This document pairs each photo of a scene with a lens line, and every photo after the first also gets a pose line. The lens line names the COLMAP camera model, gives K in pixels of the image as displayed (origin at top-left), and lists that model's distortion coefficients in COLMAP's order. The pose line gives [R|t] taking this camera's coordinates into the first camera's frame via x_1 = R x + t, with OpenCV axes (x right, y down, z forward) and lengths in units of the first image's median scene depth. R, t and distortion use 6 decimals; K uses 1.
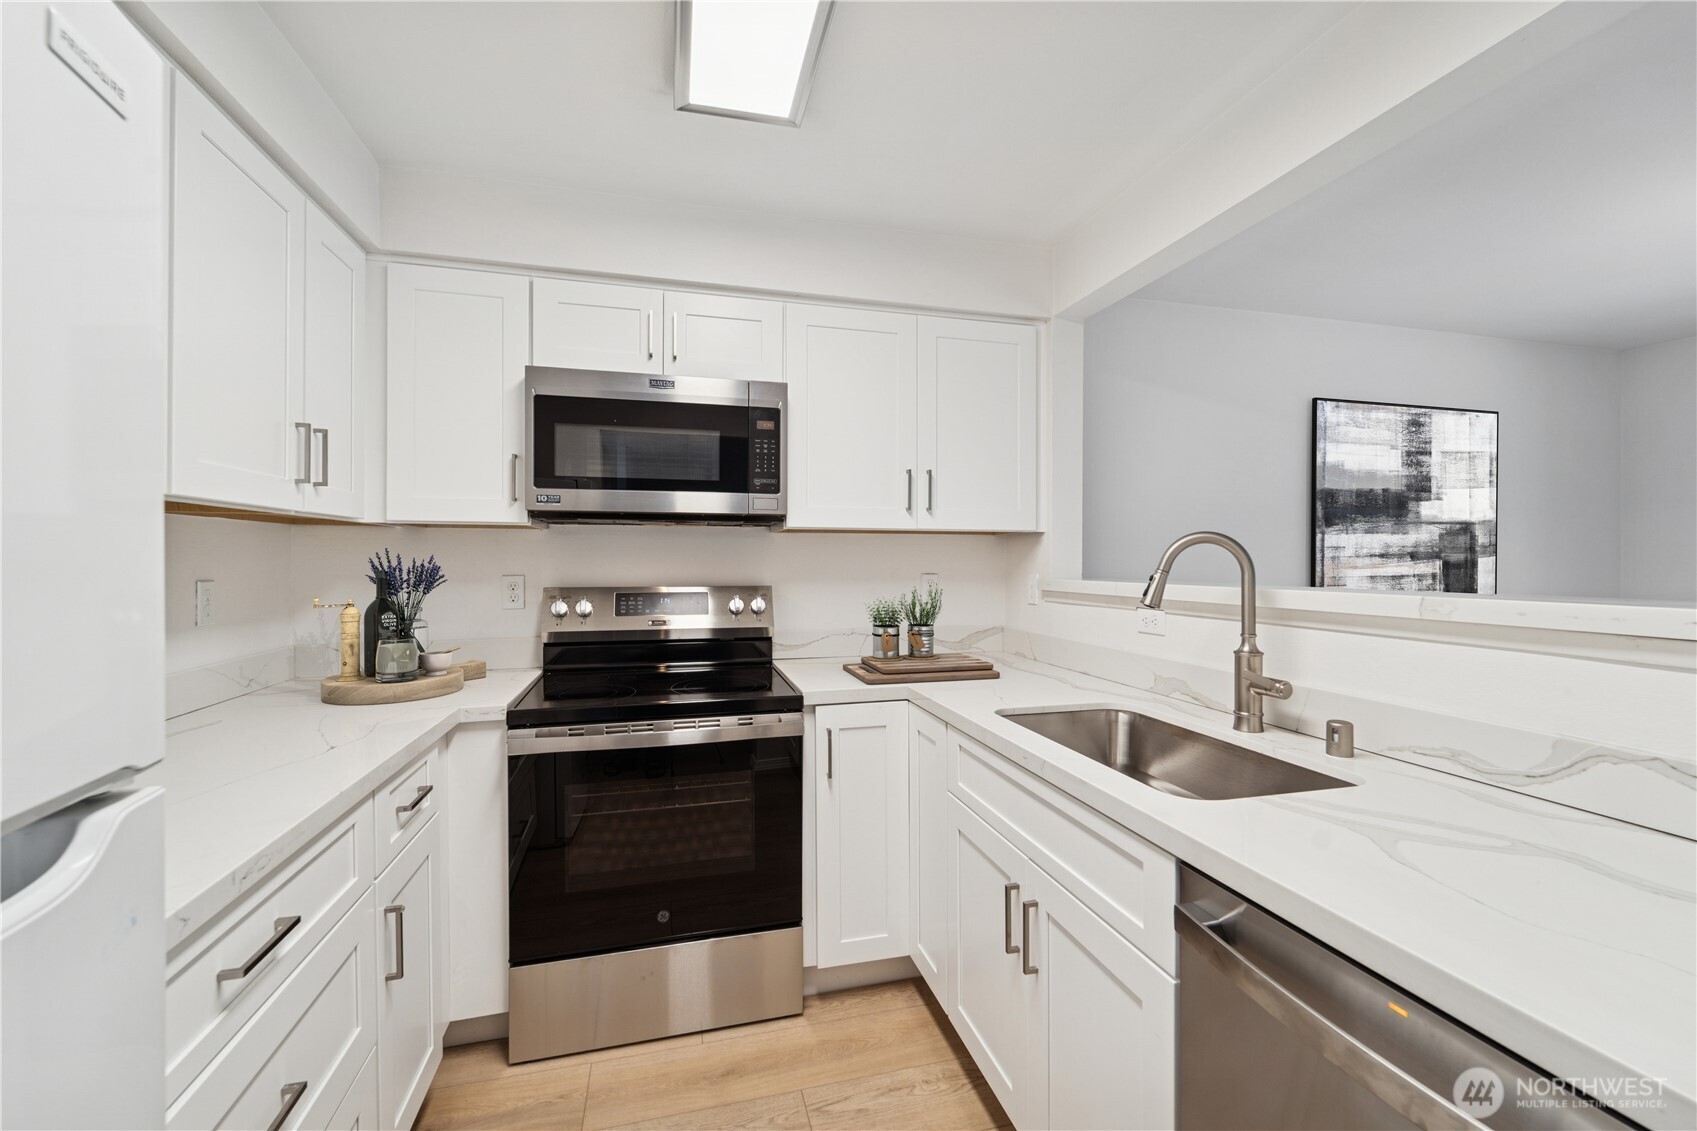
lens RADIAL K [[696.5, 0, 851.8], [0, 696.5, 557.9], [0, 0, 1]] dist [0.003648, -0.004366]
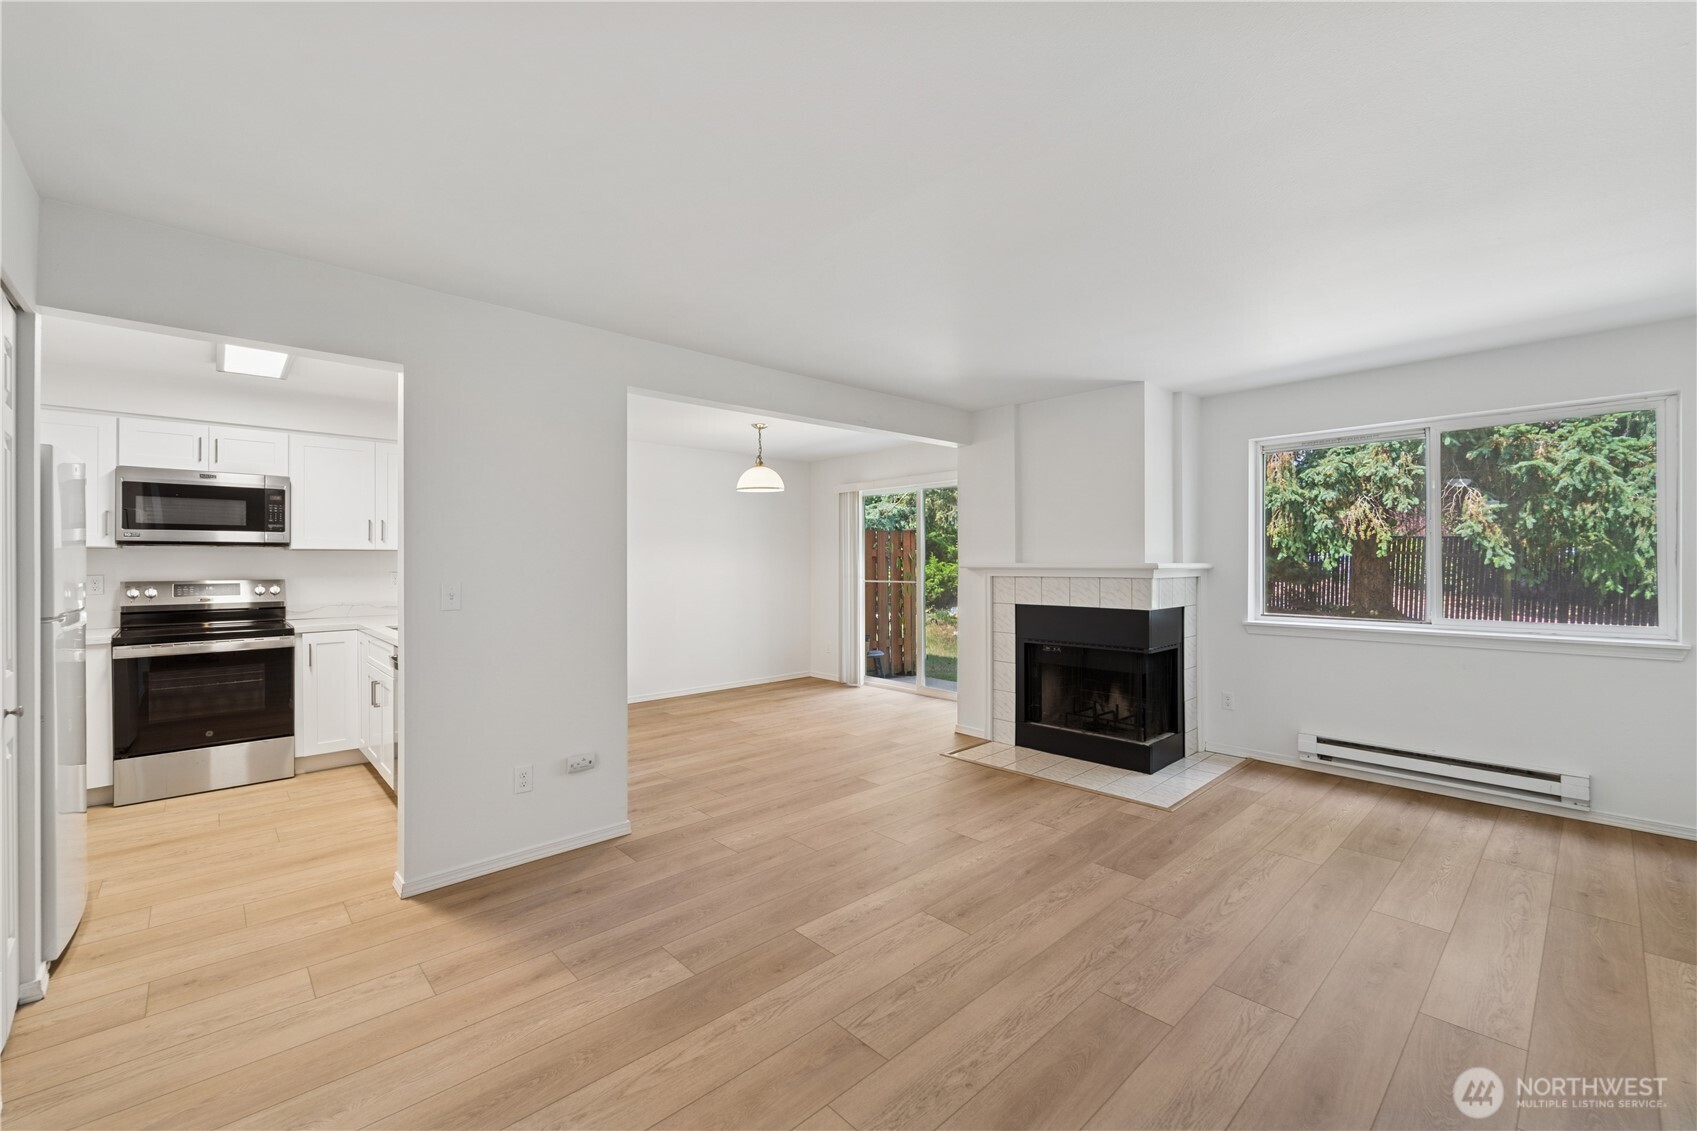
lens RADIAL K [[696.5, 0, 851.8], [0, 696.5, 557.9], [0, 0, 1]] dist [0.003648, -0.004366]
pose [[0.882900, -0.001628, 0.469558, 0.465899], [0.003848, 0.999985, -0.003768, -0.005656], [-0.469545, 0.005134, 0.882894, -1.808661]]
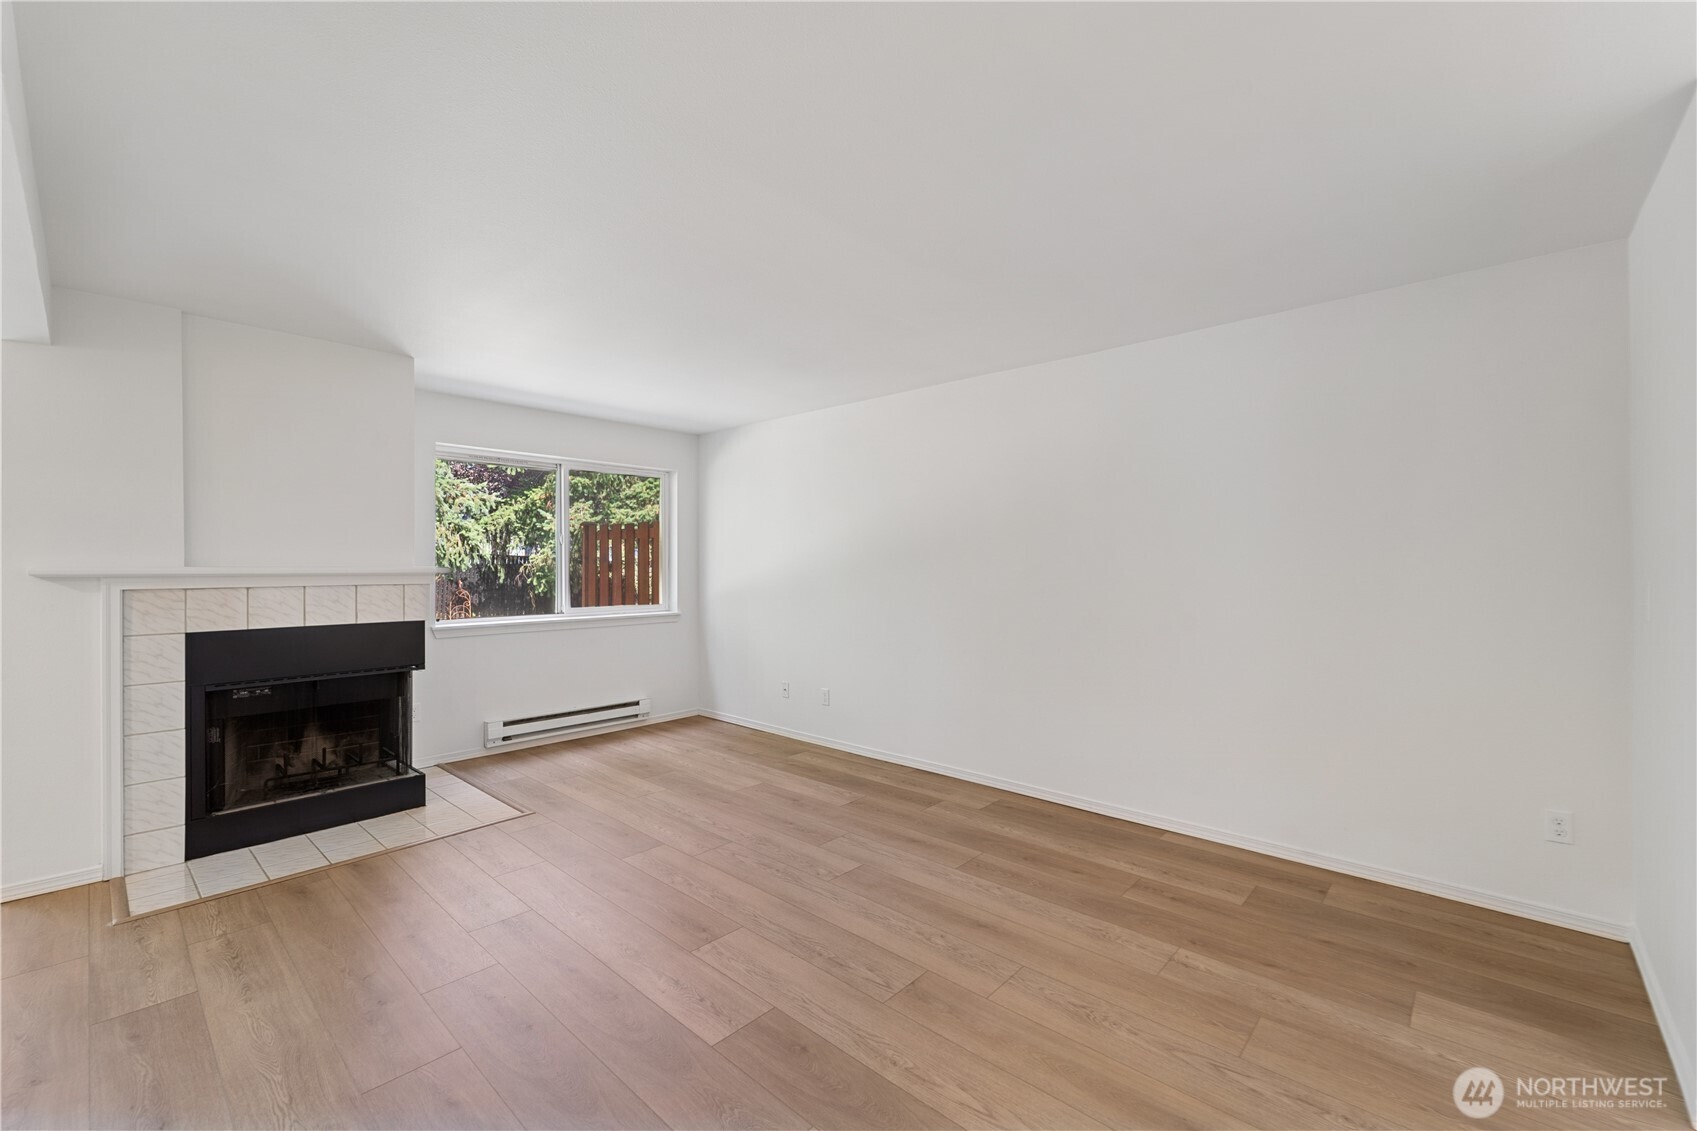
lens RADIAL K [[696.5, 0, 851.8], [0, 696.5, 557.9], [0, 0, 1]] dist [0.003648, -0.004366]
pose [[-0.540504, 0.008638, 0.841297, -0.696919], [-0.000875, 0.999941, -0.010828, 0.012094], [-0.841341, -0.006589, -0.540464, 2.444792]]
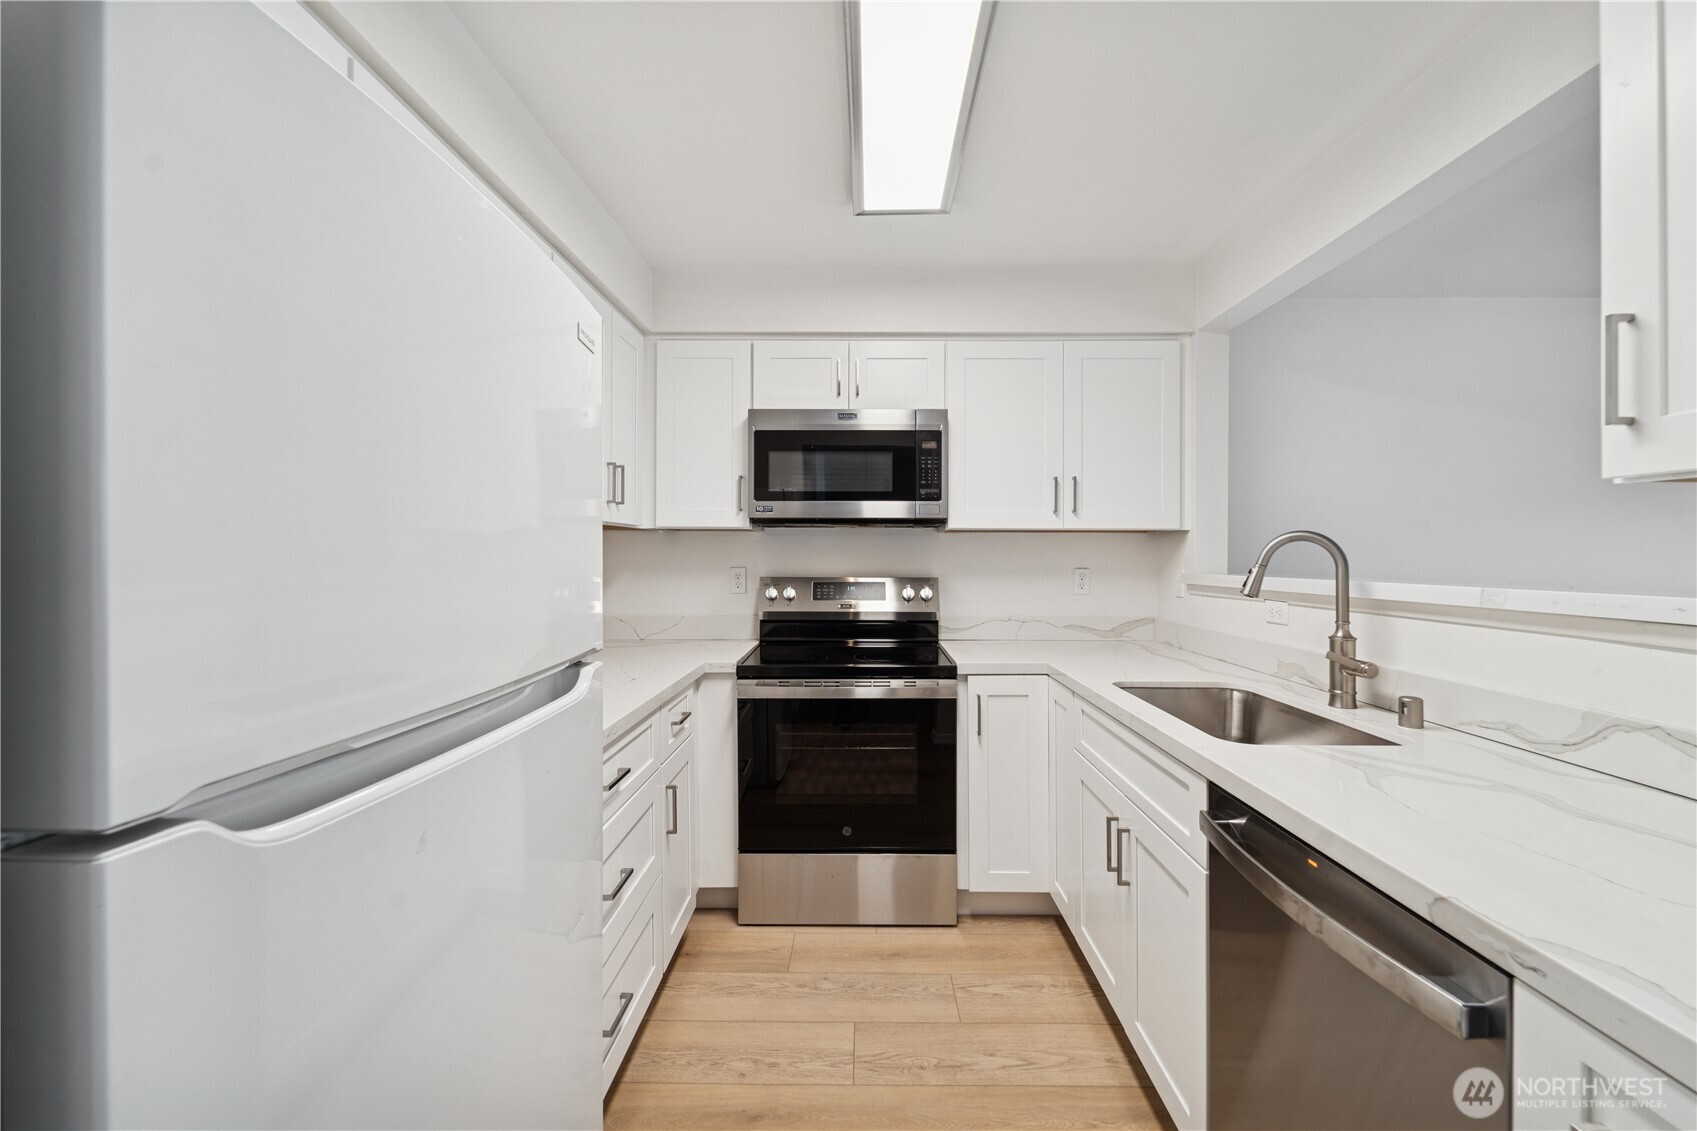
lens RADIAL K [[696.5, 0, 851.8], [0, 696.5, 557.9], [0, 0, 1]] dist [0.003648, -0.004366]
pose [[0.961814, 0.001772, -0.273697, 0.092097], [-0.000426, 0.999988, 0.004976, 0.000962], [0.273702, -0.004670, 0.961803, -0.241977]]
